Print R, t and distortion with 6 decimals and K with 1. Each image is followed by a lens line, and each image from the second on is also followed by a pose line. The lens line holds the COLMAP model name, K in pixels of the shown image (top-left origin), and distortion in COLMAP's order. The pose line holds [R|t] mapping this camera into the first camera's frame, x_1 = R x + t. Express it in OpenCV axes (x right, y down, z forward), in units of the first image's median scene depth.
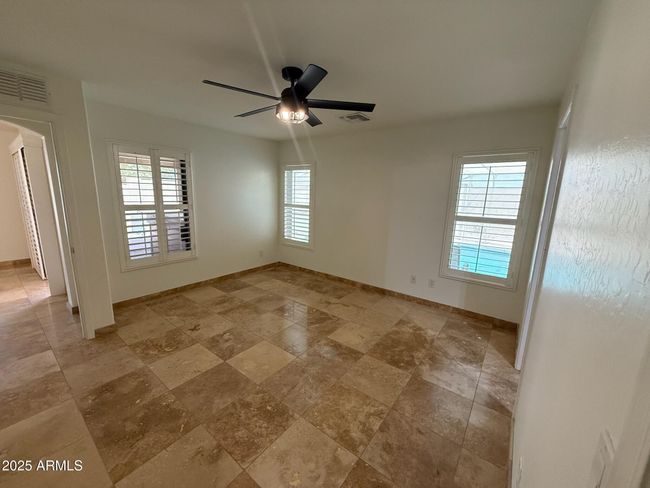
lens RADIAL K [[258.8, 0, 323.3], [0, 258.8, 242.9], [0, 0, 1]] dist [-0.000205, 0.000110]
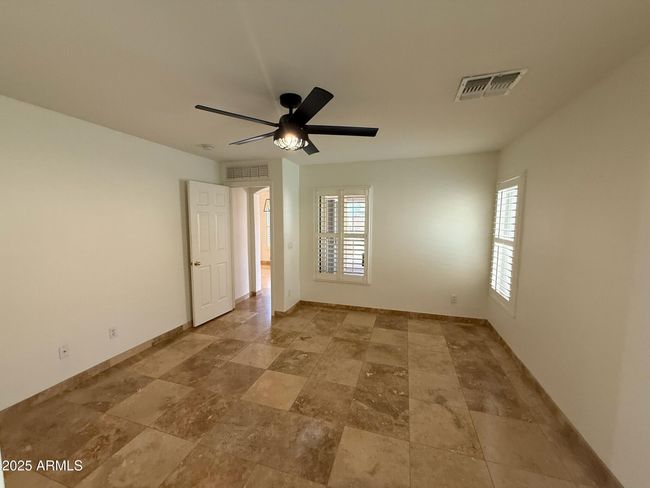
lens RADIAL K [[258.8, 0, 323.3], [0, 258.8, 242.9], [0, 0, 1]] dist [-0.000205, 0.000110]
pose [[0.341421, 0.059577, -0.938021, 0.511846], [-0.169029, 0.985611, 0.001076, -0.093172], [0.924587, 0.158185, 0.346578, 0.518232]]
